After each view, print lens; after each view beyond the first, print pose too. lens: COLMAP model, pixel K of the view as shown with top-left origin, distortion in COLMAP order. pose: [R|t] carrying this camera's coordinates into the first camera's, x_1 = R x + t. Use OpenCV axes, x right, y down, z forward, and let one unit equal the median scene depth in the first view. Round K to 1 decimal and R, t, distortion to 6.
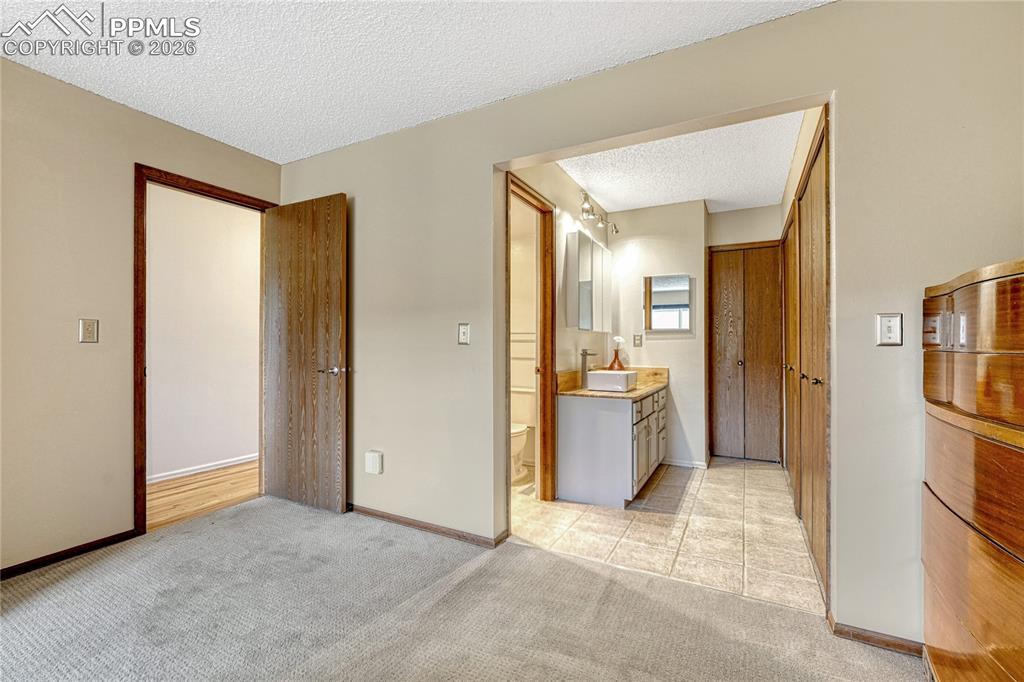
lens RADIAL K [[428.7, 0, 509.9], [0, 428.7, 346.0], [0, 0, 1]] dist [-0.010386, 0.001008]
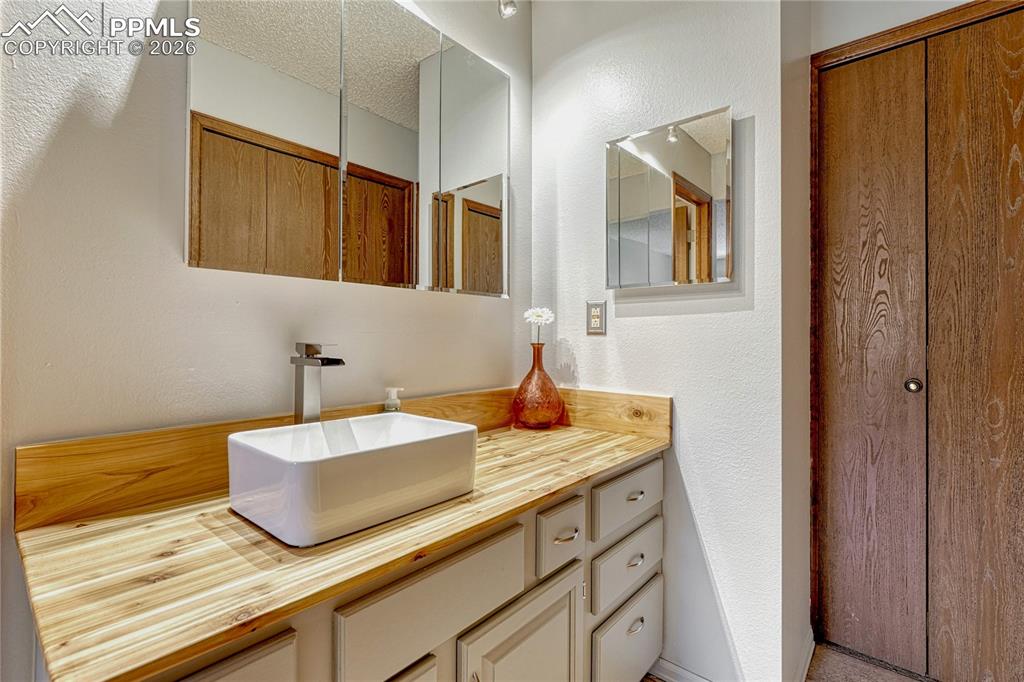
lens RADIAL K [[466.8, 0, 514.8], [0, 466.8, 336.2], [0, 0, 1]] dist [-0.008444, 0.002639]
pose [[0.981256, 0.001014, -0.192708, 0.309418], [-0.000151, 0.999990, 0.004496, 0.000371], [0.192710, -0.004383, 0.981246, 0.595918]]
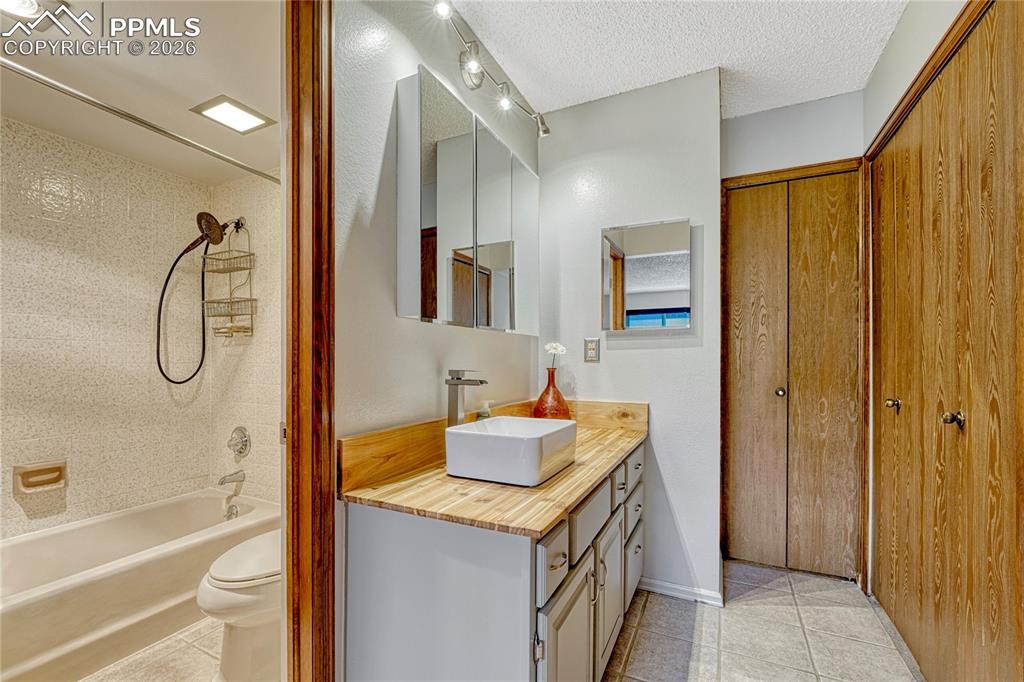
lens RADIAL K [[428.7, 0, 512.9], [0, 428.7, 365.4], [0, 0, 1]] dist [-0.010386, 0.001008]
pose [[0.999302, -0.002669, 0.037256, 0.182686], [0.002018, 0.999845, 0.017505, -0.004083], [-0.037297, -0.017418, 0.999152, 0.479100]]
